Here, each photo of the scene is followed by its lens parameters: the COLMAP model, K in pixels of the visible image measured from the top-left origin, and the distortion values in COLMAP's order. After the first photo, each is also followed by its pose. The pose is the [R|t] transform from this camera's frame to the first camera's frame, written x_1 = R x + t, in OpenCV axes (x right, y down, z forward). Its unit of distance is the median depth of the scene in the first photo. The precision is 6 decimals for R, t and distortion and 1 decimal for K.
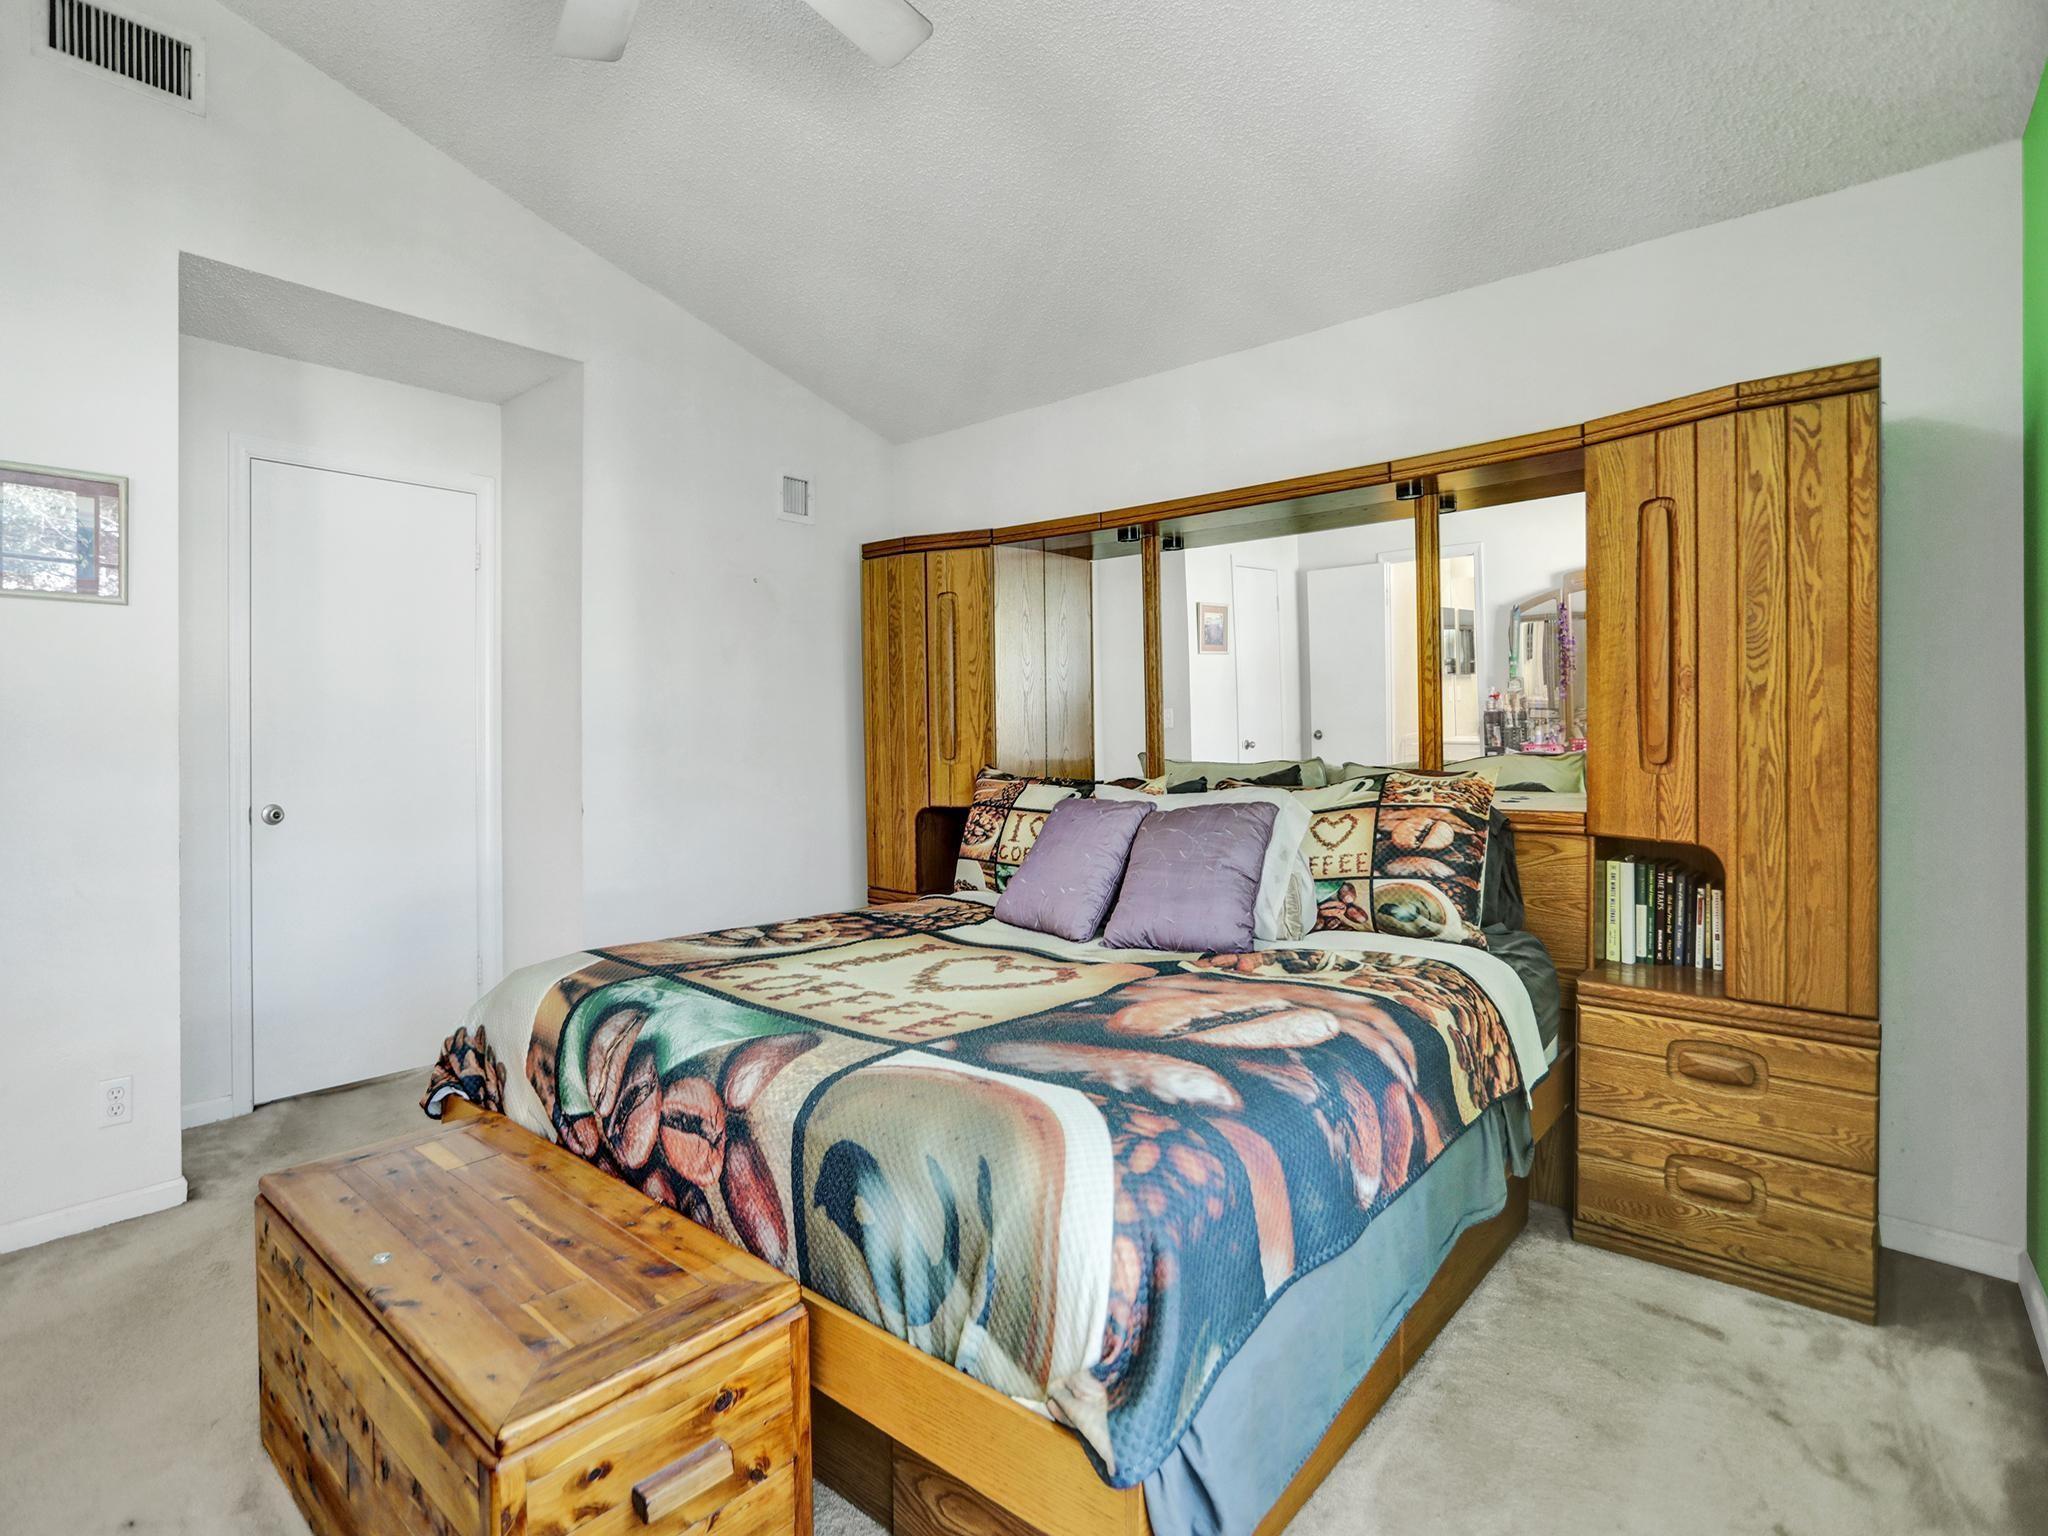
lens RADIAL K [[1011.9, 0, 1010.6], [0, 1011.9, 758.5], [0, 0, 1]] dist [-0.052491, 0.011549]
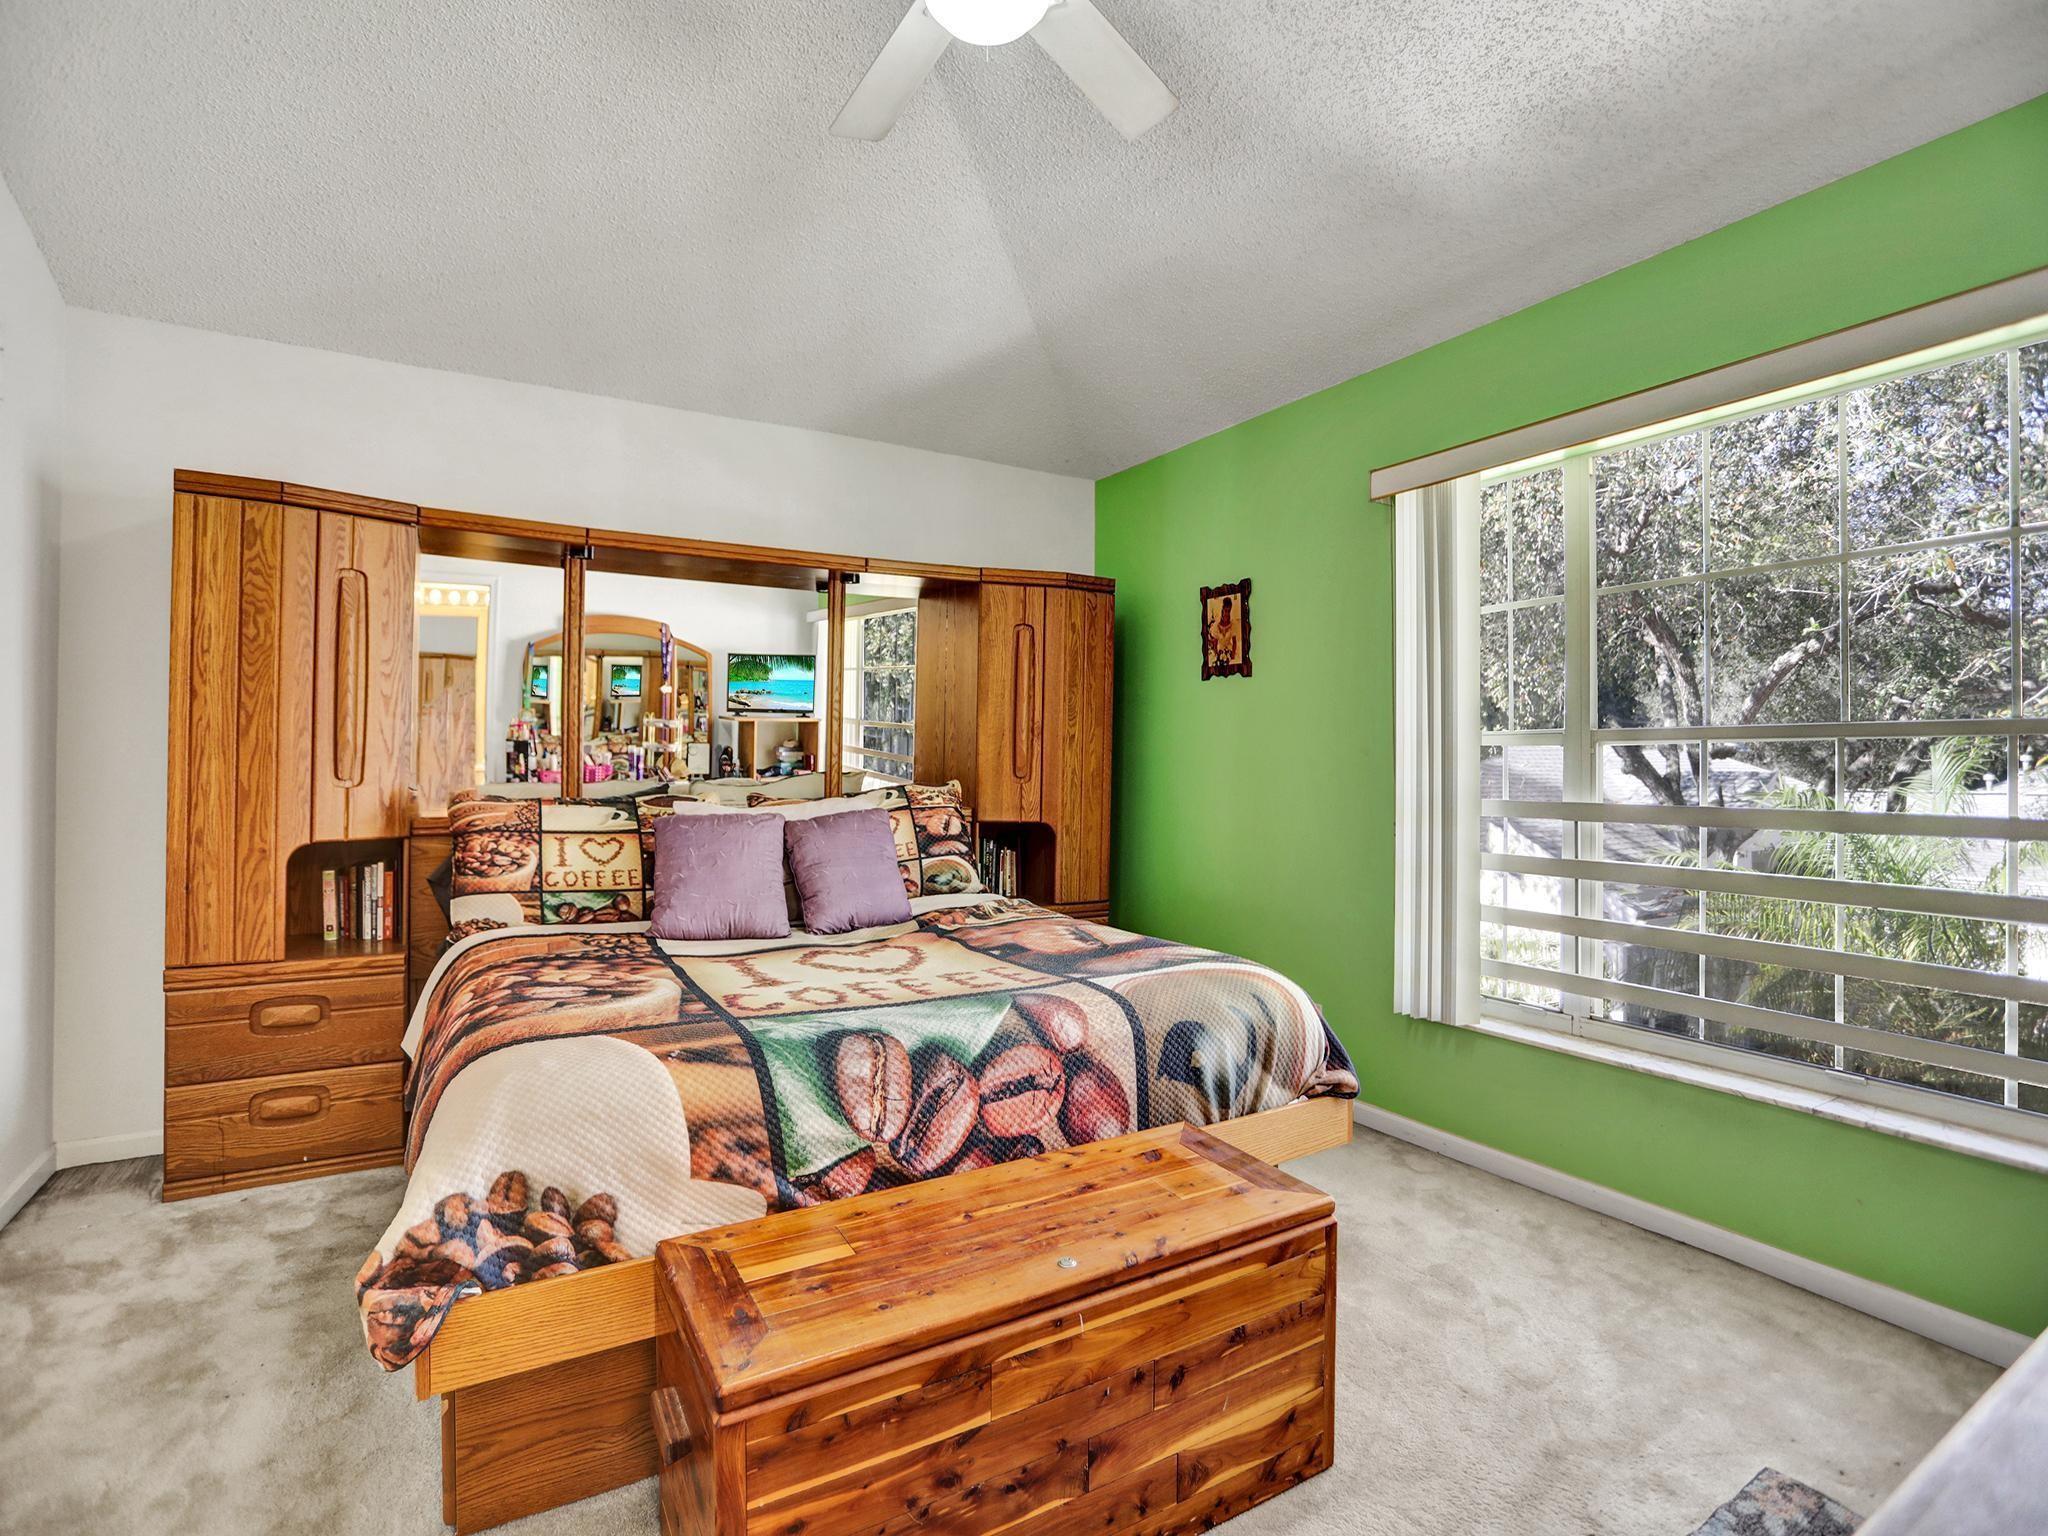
lens RADIAL K [[1011.9, 0, 1004.3], [0, 1011.9, 759.2], [0, 0, 1]] dist [-0.052491, 0.011549]
pose [[0.329310, 0.012235, 0.944143, -1.080345], [0.006289, 0.999865, -0.015150, 0.000462], [-0.944201, 0.010927, 0.329189, 0.468500]]
